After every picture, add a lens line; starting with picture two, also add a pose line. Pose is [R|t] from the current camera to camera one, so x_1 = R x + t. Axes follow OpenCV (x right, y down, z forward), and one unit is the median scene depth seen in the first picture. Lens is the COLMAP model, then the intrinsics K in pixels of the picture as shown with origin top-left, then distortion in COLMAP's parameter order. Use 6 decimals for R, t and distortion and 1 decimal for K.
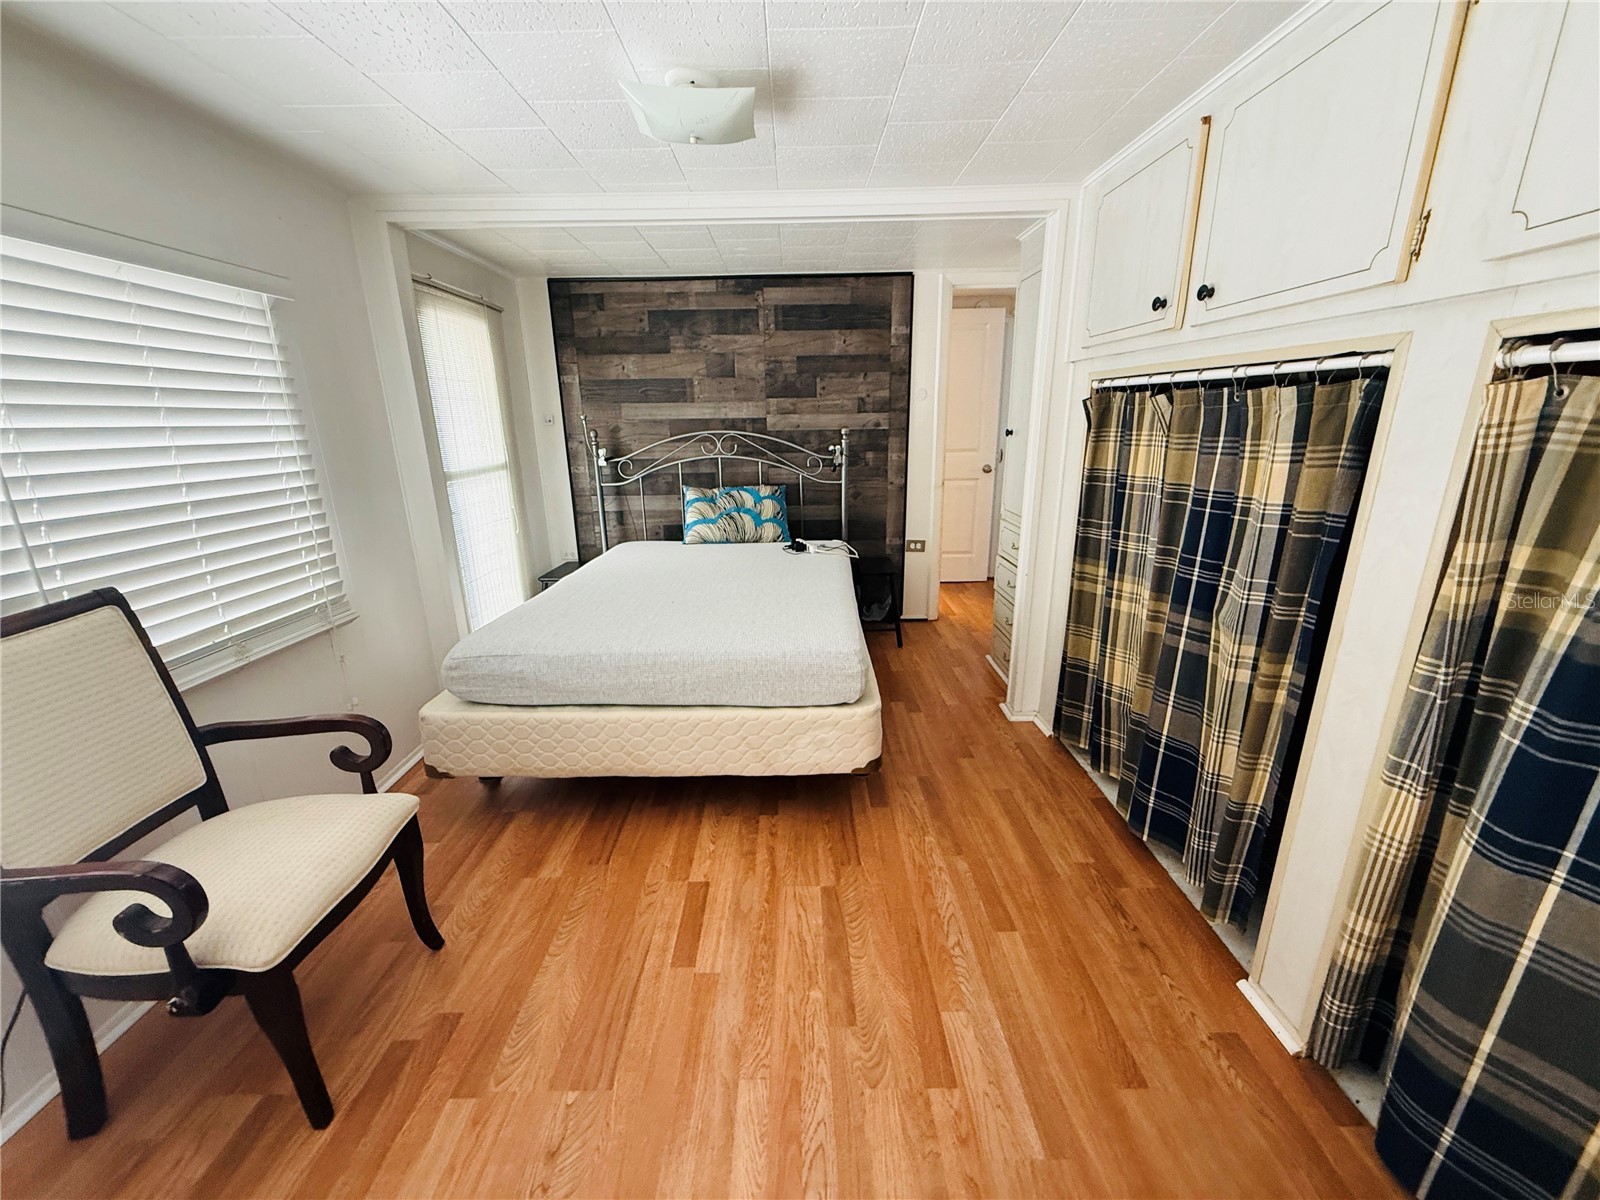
lens RADIAL K [[637.3, 0, 795.2], [0, 637.3, 600.2], [0, 0, 1]] dist [-0.001595, 0.000560]
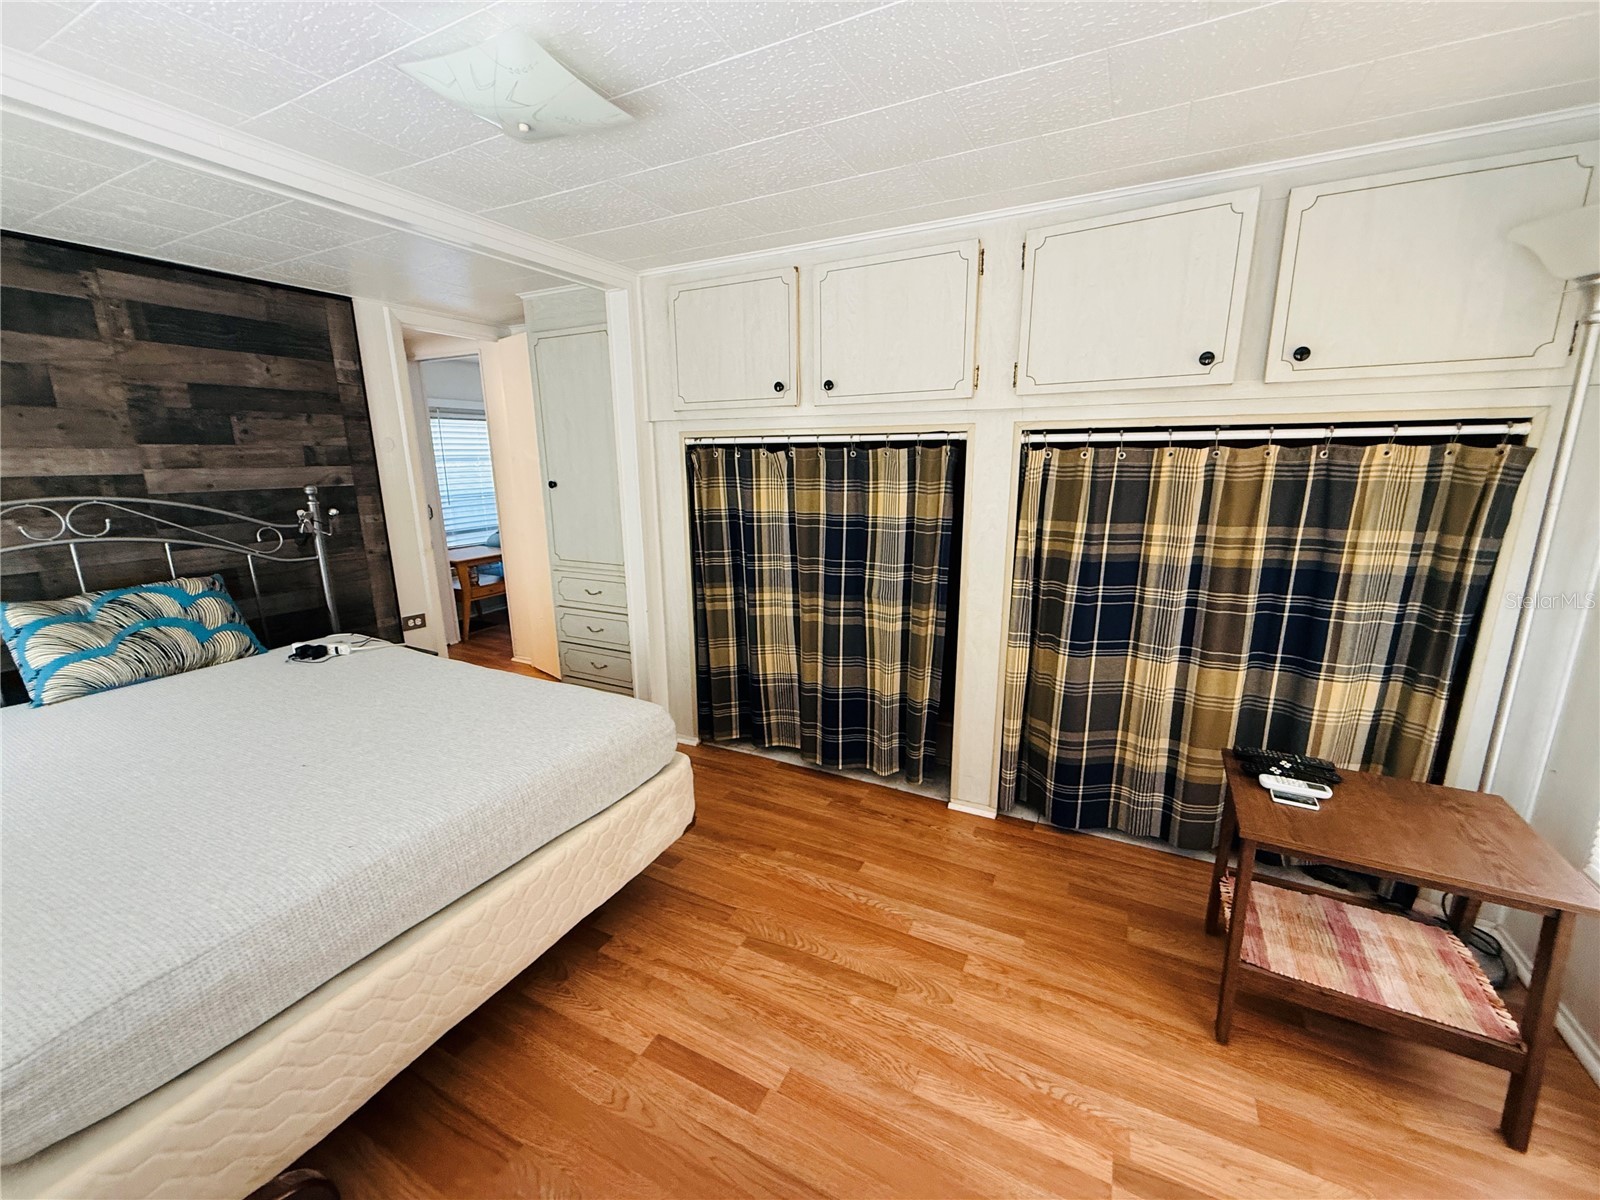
lens RADIAL K [[637.3, 0, 795.2], [0, 637.3, 600.2], [0, 0, 1]] dist [-0.001595, 0.000560]
pose [[0.460772, -0.186050, 0.867799, -0.351834], [0.253330, 0.964674, 0.072309, -0.055409], [-0.850596, 0.186522, 0.491627, 0.190224]]
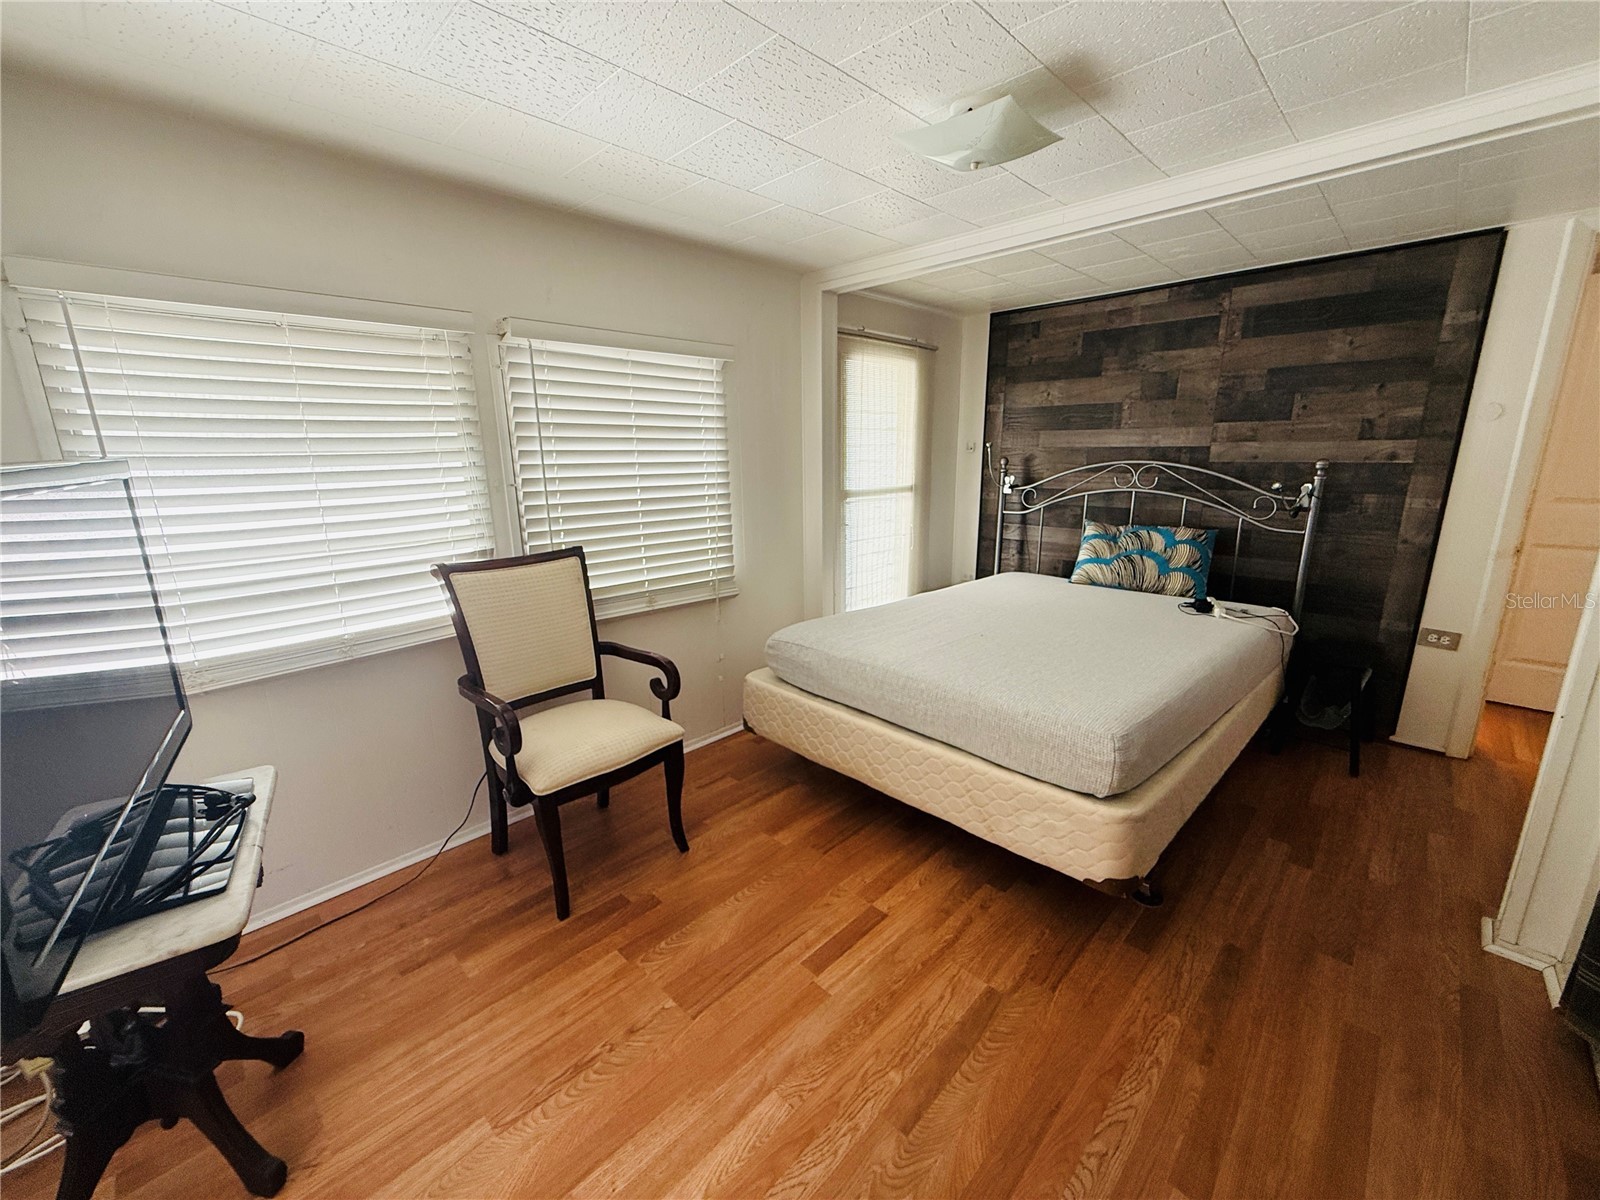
lens RADIAL K [[637.3, 0, 795.2], [0, 637.3, 600.2], [0, 0, 1]] dist [-0.001595, 0.000560]
pose [[0.708274, 0.168995, -0.685411, 0.189695], [-0.196406, 0.979762, 0.038612, -0.022368], [0.678065, 0.107271, 0.727132, 0.075426]]
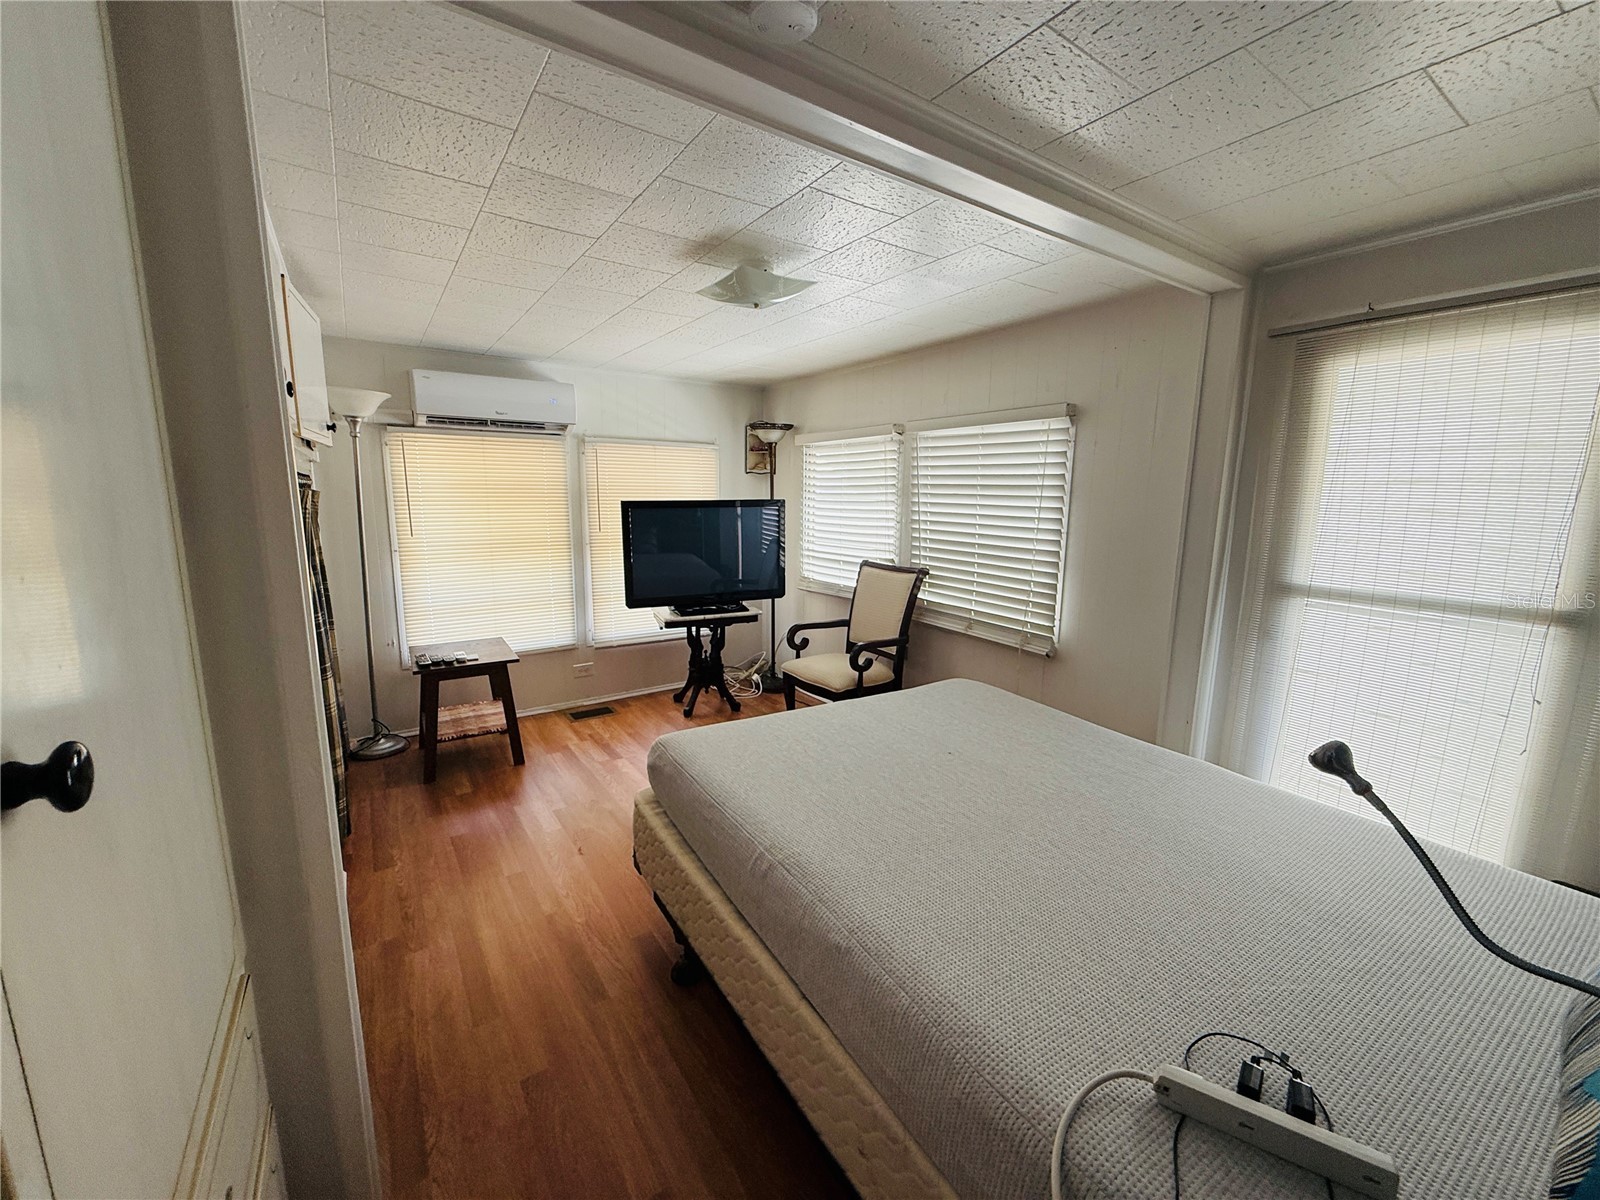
lens RADIAL K [[637.3, 0, 795.2], [0, 637.3, 600.2], [0, 0, 1]] dist [-0.001595, 0.000560]
pose [[-0.829352, 0.099646, -0.549769, 0.254763], [-0.155389, 0.904013, 0.398265, -0.311576], [0.536684, 0.415730, -0.734261, 1.007252]]
